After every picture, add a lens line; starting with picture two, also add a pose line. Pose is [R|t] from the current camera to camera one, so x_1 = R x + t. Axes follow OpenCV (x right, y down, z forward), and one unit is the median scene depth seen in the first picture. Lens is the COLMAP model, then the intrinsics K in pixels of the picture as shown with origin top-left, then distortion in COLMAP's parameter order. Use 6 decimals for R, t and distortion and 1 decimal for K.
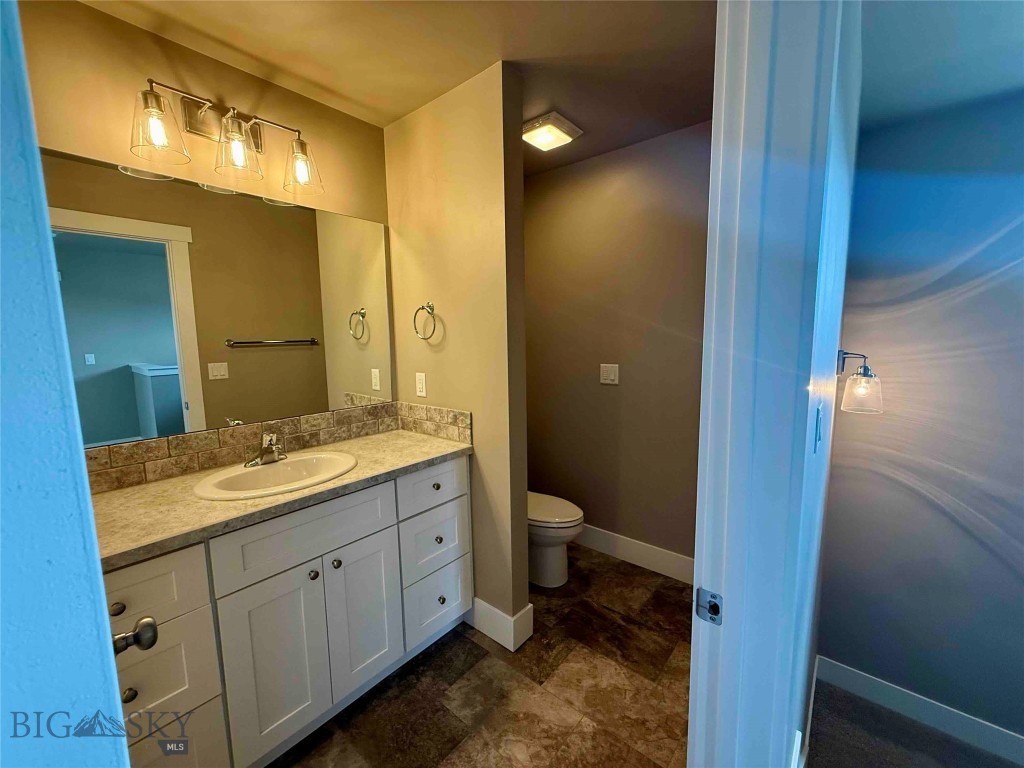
lens RADIAL K [[409.3, 0, 510.0], [0, 409.3, 383.3], [0, 0, 1]] dist [0.001456, 0.000032]
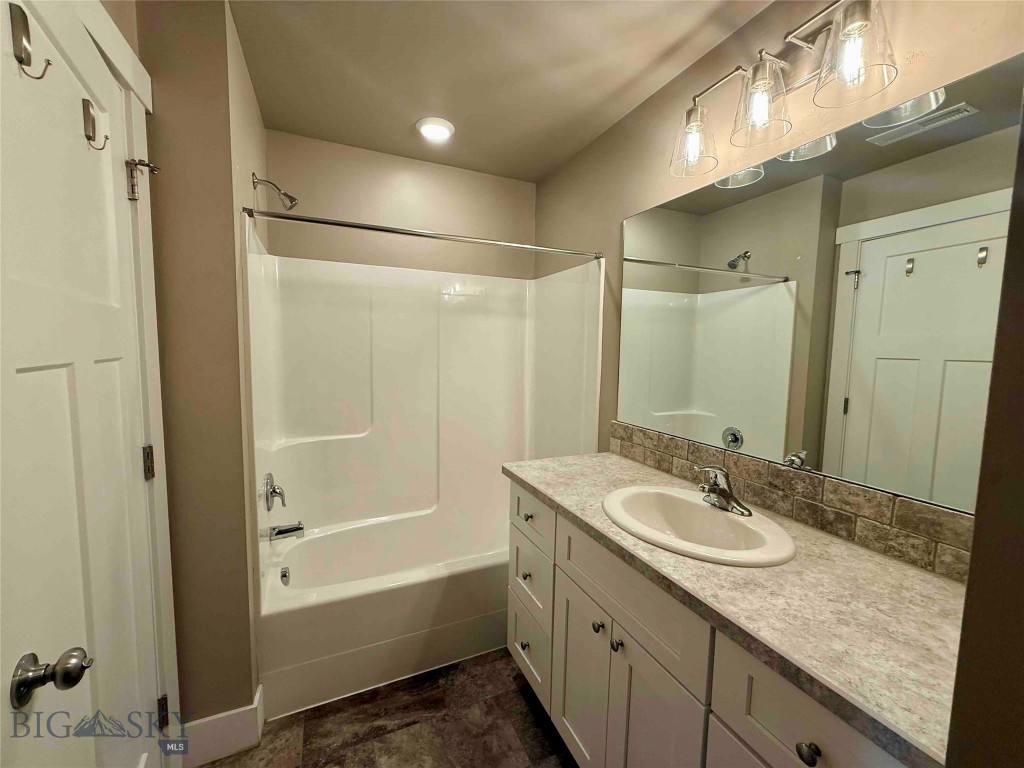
lens RADIAL K [[409.3, 0, 508.8], [0, 409.3, 384.3], [0, 0, 1]] dist [0.001456, 0.000032]
pose [[-0.431052, 0.088233, -0.898003, 0.253395], [-0.115973, 0.981536, 0.152109, -0.103714], [0.894843, 0.169711, -0.412861, 0.903743]]
